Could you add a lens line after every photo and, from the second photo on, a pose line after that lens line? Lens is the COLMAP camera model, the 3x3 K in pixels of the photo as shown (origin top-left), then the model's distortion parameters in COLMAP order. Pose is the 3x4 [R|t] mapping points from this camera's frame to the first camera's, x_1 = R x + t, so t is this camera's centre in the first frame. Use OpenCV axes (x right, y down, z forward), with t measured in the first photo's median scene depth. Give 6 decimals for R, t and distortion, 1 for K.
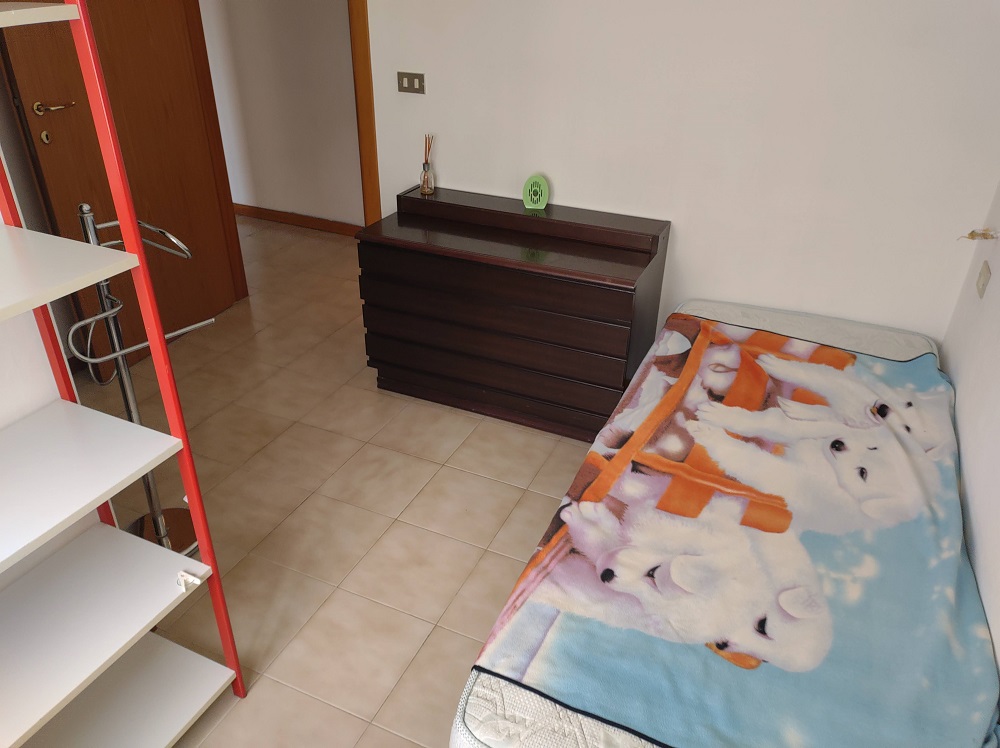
lens RADIAL K [[737.4, 0, 497.3], [0, 737.4, 373.4], [0, 0, 1]] dist [0.033789, -0.013008]
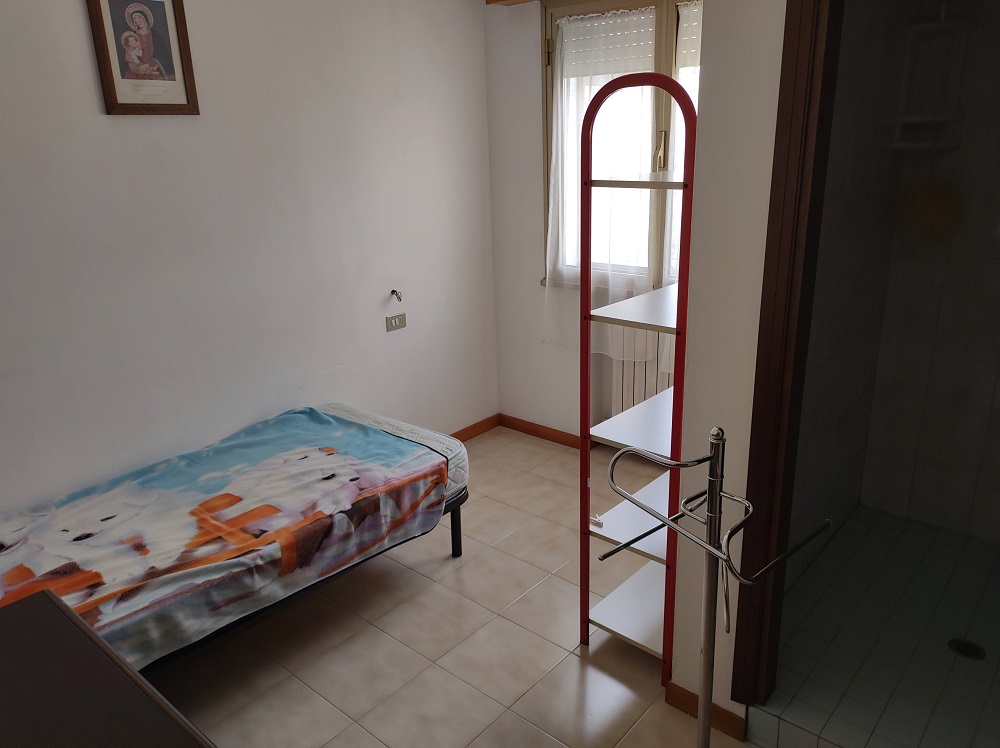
lens RADIAL K [[737.4, 0, 499.5], [0, 737.4, 372.0], [0, 0, 1]] dist [0.033789, -0.013008]
pose [[-0.961114, -0.070884, 0.266899, -0.537007], [0.148782, 0.681310, 0.716716, -0.938697], [-0.232644, 0.728555, -0.644270, 1.598024]]
